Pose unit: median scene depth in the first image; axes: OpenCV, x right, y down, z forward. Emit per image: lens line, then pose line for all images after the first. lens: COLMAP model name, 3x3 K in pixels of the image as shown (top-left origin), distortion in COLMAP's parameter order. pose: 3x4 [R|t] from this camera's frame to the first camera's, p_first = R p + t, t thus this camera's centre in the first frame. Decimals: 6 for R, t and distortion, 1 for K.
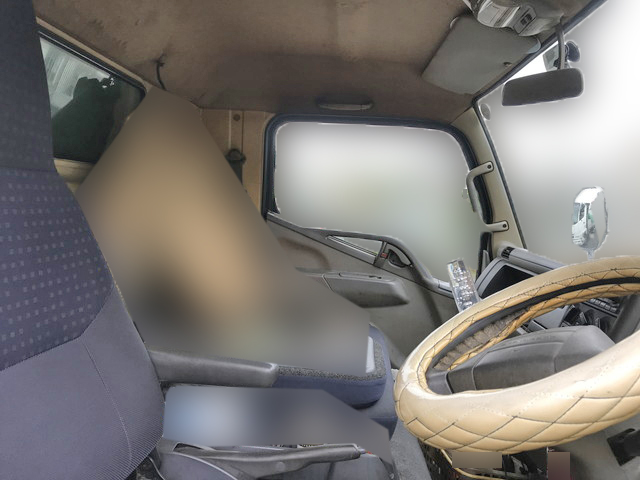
lens RADIAL K [[525.3, 0, 320.4], [0, 525.3, 233.0], [0, 0, 1]] dist [0.016964, -0.009396]
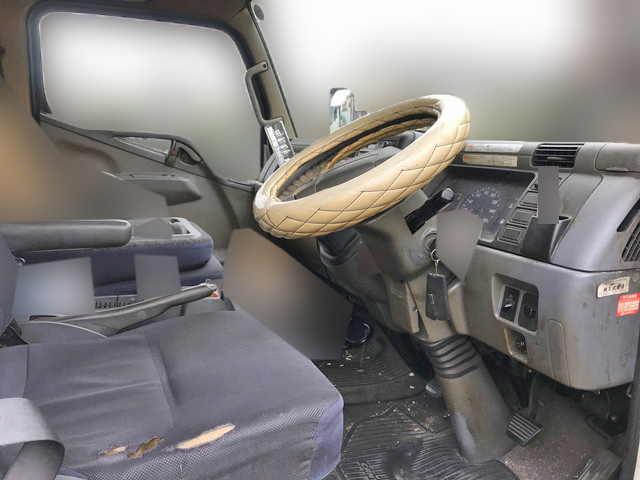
lens RADIAL K [[525.3, 0, 320.4], [0, 525.3, 233.0], [0, 0, 1]] dist [0.016964, -0.009396]
pose [[0.892770, -0.116486, 0.435193, -0.094950], [0.054933, 0.986933, 0.151475, 0.058060], [-0.447151, -0.111326, 0.887503, -0.063249]]
